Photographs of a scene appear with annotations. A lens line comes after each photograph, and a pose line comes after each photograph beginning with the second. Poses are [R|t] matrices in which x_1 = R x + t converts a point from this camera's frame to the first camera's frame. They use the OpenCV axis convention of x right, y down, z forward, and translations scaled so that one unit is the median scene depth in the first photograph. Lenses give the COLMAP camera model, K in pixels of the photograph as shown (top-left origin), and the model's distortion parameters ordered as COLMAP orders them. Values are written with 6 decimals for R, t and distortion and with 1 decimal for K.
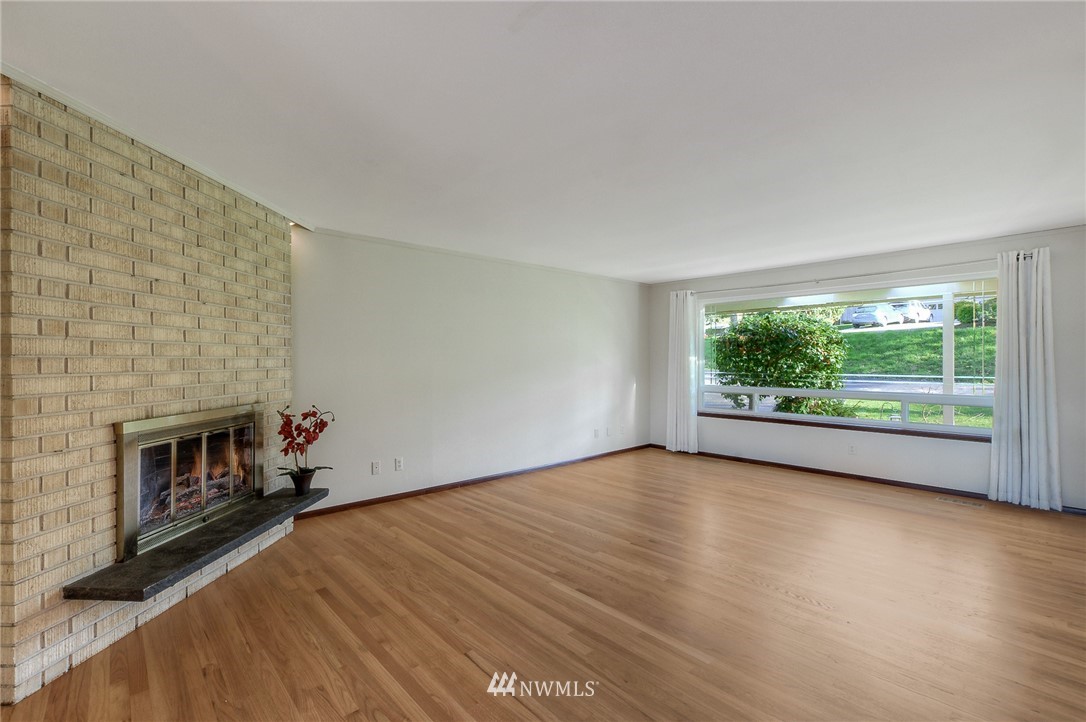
lens RADIAL K [[479.1, 0, 535.9], [0, 479.1, 357.1], [0, 0, 1]] dist [-0.022898, 0.007852]
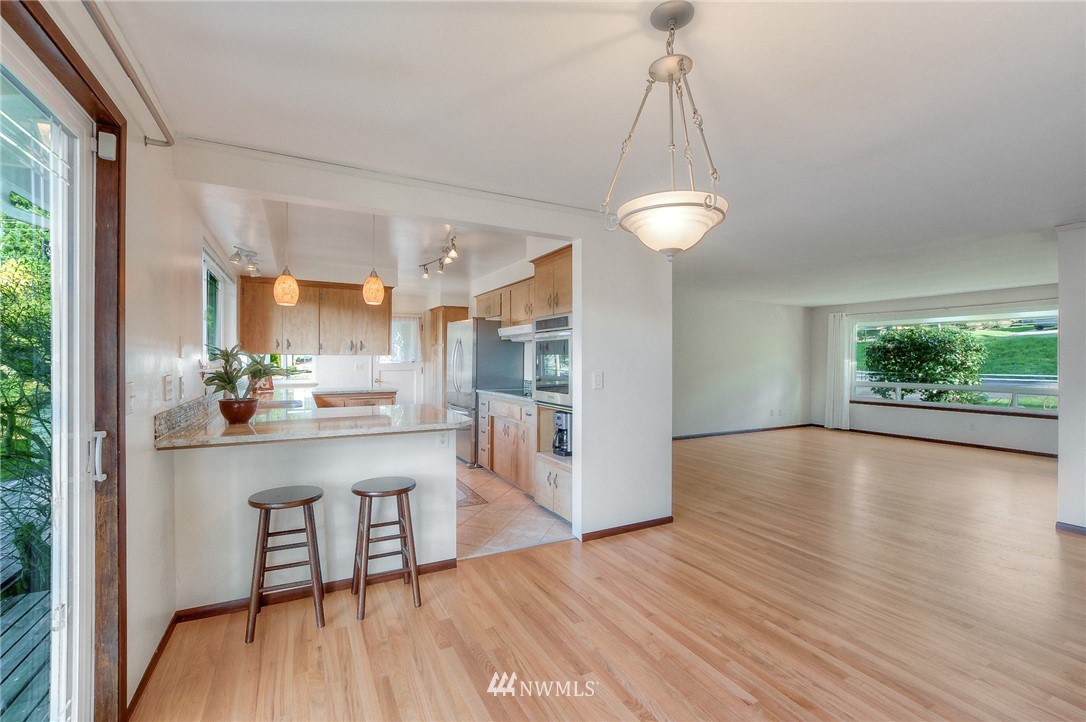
lens RADIAL K [[479.1, 0, 535.9], [0, 479.1, 357.1], [0, 0, 1]] dist [-0.022898, 0.007852]
pose [[0.967439, 0.007540, -0.252990, -0.180587], [-0.007144, 0.999971, 0.002486, -0.006508], [0.253002, -0.000597, 0.967466, -0.518144]]
